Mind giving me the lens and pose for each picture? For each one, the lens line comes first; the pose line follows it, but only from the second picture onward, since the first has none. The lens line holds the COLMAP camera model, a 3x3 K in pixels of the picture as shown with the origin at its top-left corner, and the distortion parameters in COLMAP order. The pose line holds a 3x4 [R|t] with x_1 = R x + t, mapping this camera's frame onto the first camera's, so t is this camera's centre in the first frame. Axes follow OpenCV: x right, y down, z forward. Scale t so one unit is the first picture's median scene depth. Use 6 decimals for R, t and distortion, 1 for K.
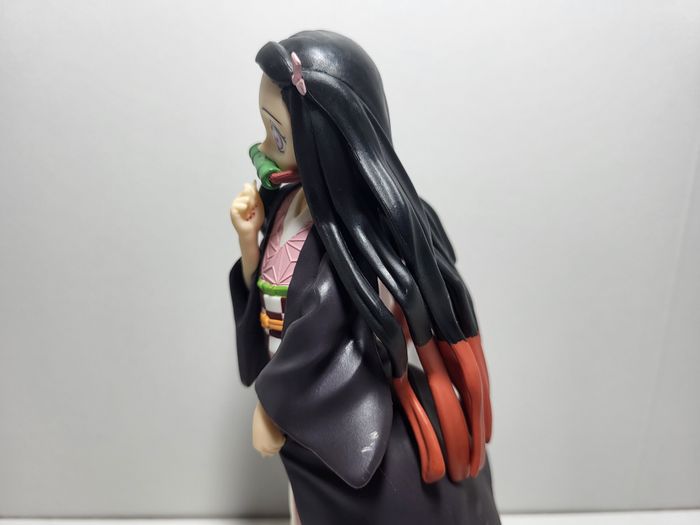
lens RADIAL K [[543.4, 0, 352.9], [0, 543.4, 268.1], [0, 0, 1]] dist [-0.010100, -0.013323]
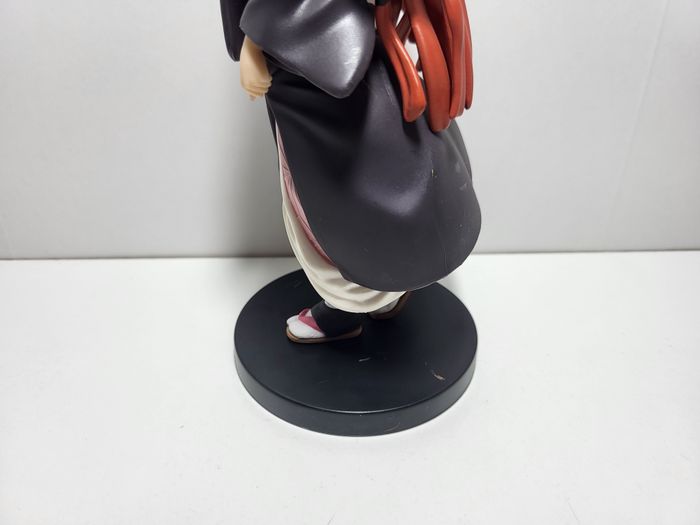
lens RADIAL K [[543.4, 0, 346.2], [0, 543.4, 262.2], [0, 0, 1]] dist [-0.010100, -0.013323]
pose [[0.999913, -0.012687, 0.003617, 0.009059], [0.011638, 0.977411, 0.211028, 0.445679], [-0.006212, -0.210967, 0.977473, -0.090899]]
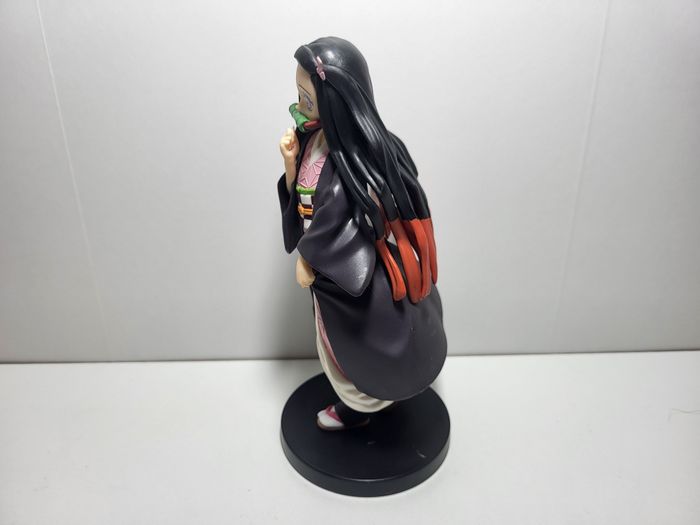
lens RADIAL K [[543.4, 0, 351.6], [0, 543.4, 255.8], [0, 0, 1]] dist [-0.010100, -0.013323]
pose [[0.999896, -0.014415, -0.001067, -0.003836], [0.014448, 0.994526, 0.103489, 0.068595], [-0.000431, -0.103493, 0.994630, -0.745141]]
